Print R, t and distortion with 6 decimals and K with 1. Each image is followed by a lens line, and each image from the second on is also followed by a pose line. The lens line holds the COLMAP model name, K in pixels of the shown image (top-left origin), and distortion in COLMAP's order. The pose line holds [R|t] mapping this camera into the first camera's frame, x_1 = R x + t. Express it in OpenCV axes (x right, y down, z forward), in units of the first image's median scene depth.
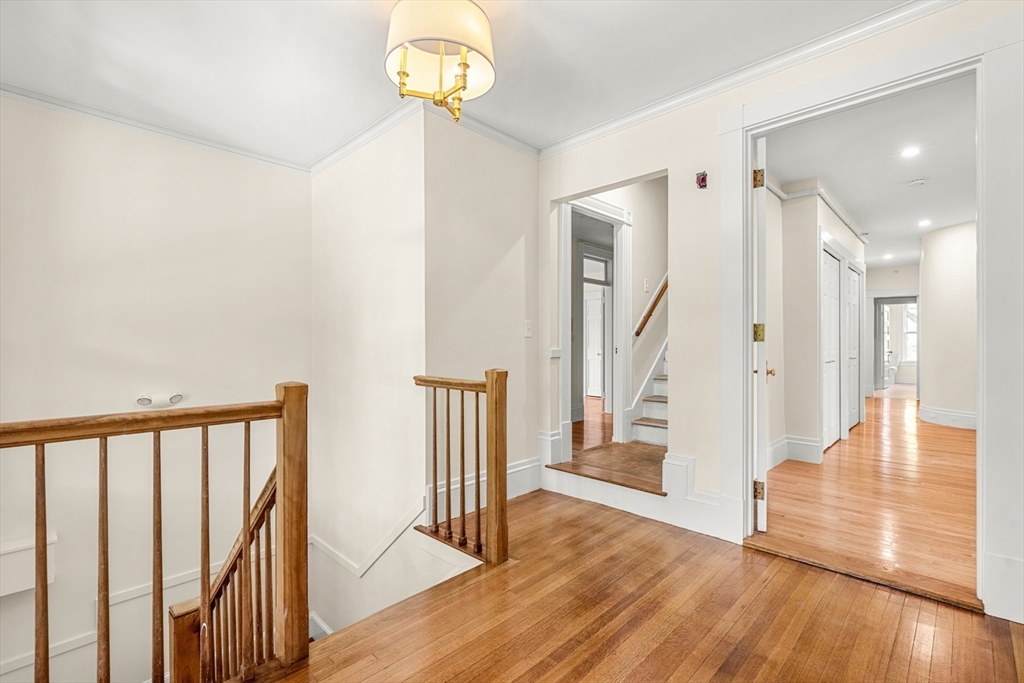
lens RADIAL K [[448.5, 0, 512.0], [0, 448.5, 341.5], [0, 0, 1]] dist [0.008787, -0.000073]
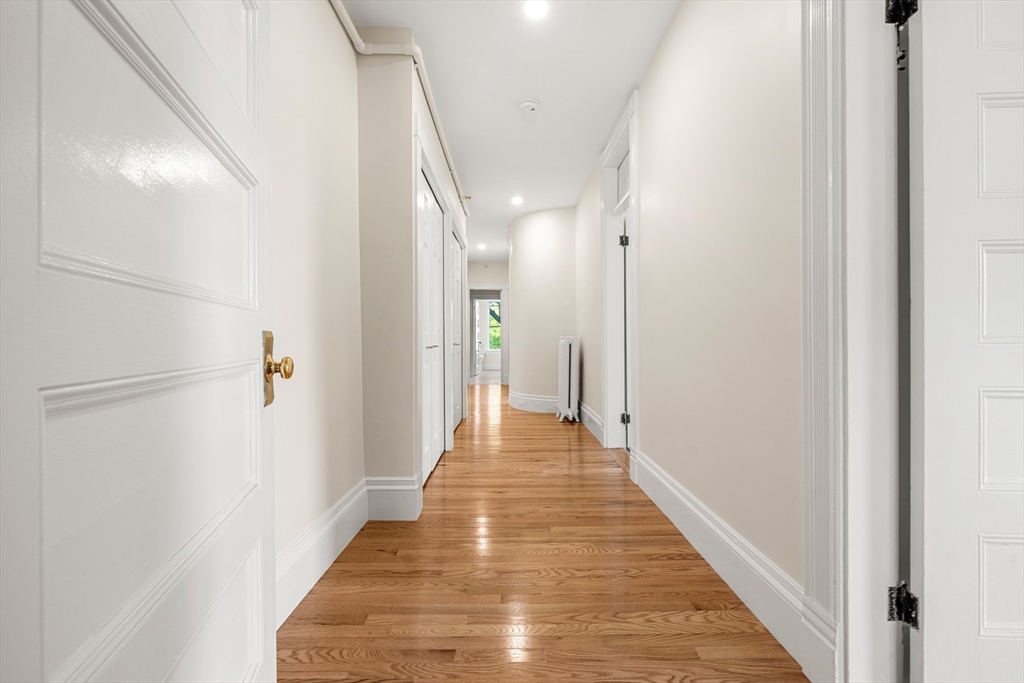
lens RADIAL K [[434.4, 0, 507.3], [0, 434.4, 343.1], [0, 0, 1]] dist [-0.000169, -0.000126]
pose [[0.714819, -0.009260, 0.699248, 0.270408], [0.001797, 0.999933, 0.011405, 0.026430], [-0.699307, -0.006896, 0.714788, 0.372000]]
